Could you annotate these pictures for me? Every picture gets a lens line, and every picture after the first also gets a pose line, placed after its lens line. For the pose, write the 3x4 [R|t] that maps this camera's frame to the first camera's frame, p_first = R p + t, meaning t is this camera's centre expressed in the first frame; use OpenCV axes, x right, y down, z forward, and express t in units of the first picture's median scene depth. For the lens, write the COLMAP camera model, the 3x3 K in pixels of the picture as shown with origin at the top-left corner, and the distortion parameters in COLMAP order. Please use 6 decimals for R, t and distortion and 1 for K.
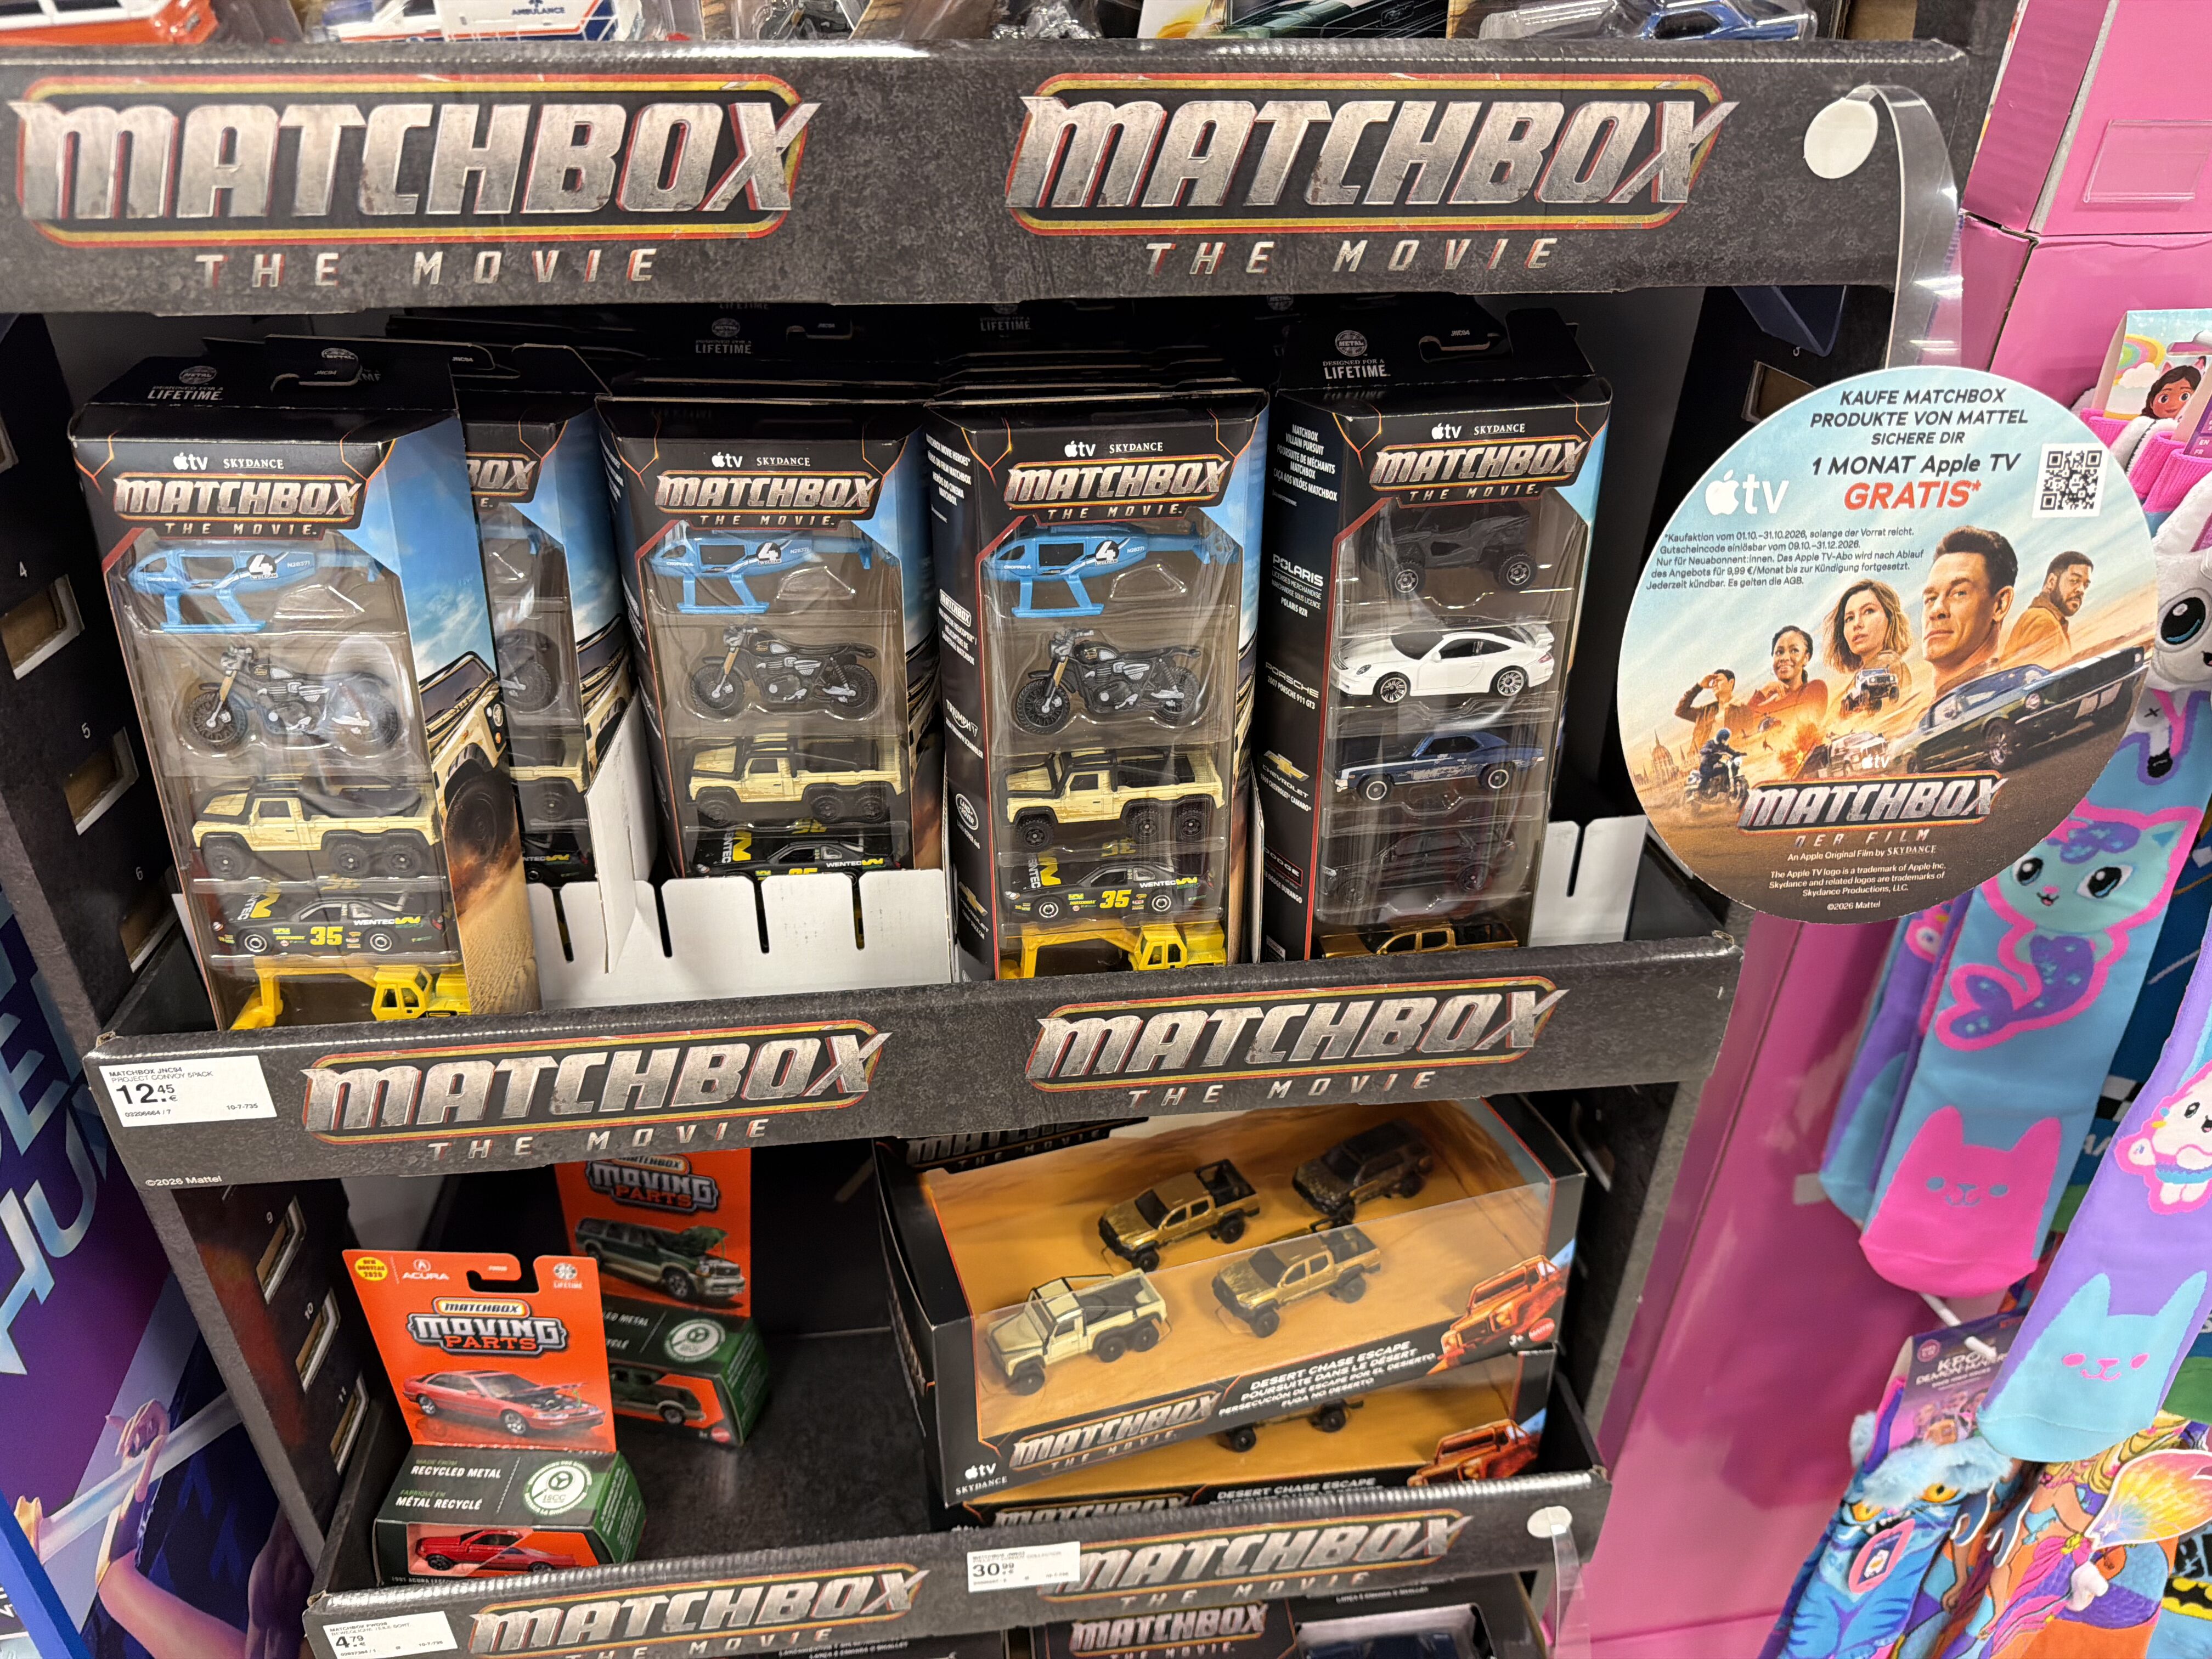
lens RADIAL K [[1643.0, 0, 1113.4], [0, 1643.0, 834.9], [0, 0, 1]] dist [-0.003732, 0.005968]
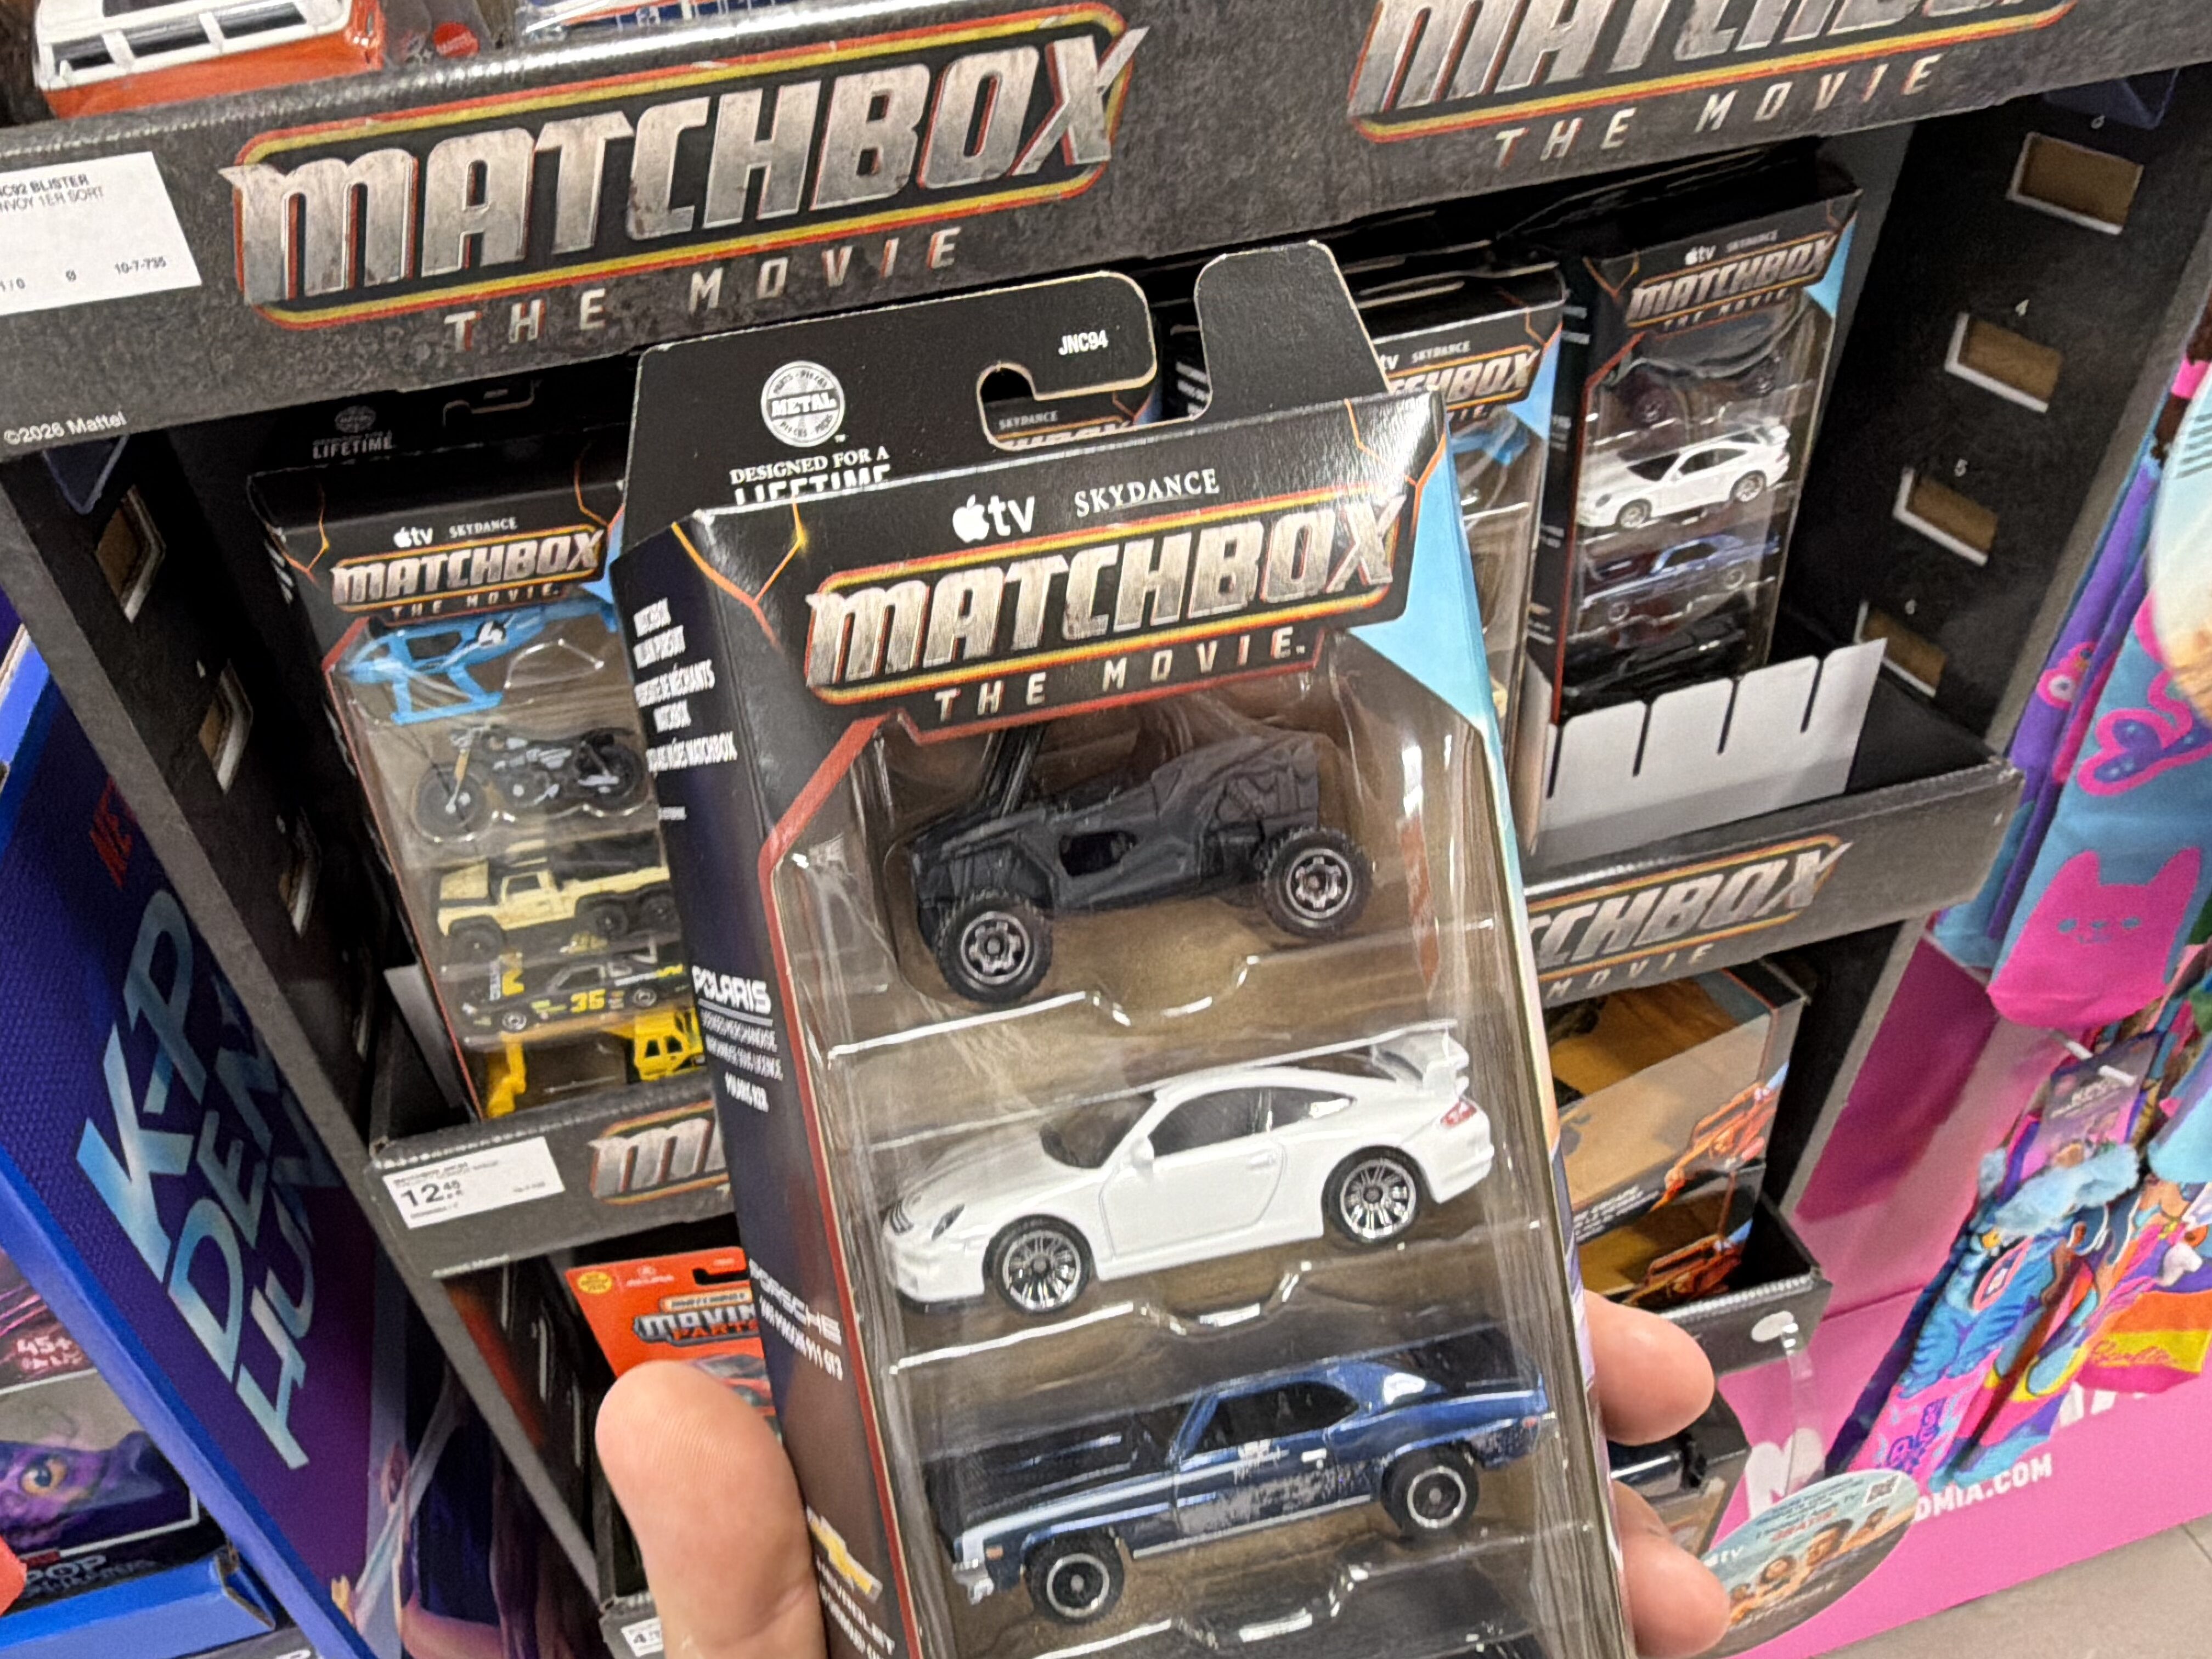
lens RADIAL K [[1643.0, 0, 983.7], [0, 1643.0, 838.8], [0, 0, 1]] dist [-0.003732, 0.005968]
pose [[0.988525, -0.149970, 0.018111, -0.319210], [0.145723, 0.978310, 0.147224, -0.163325], [-0.039797, -0.142895, 0.988937, 0.102312]]
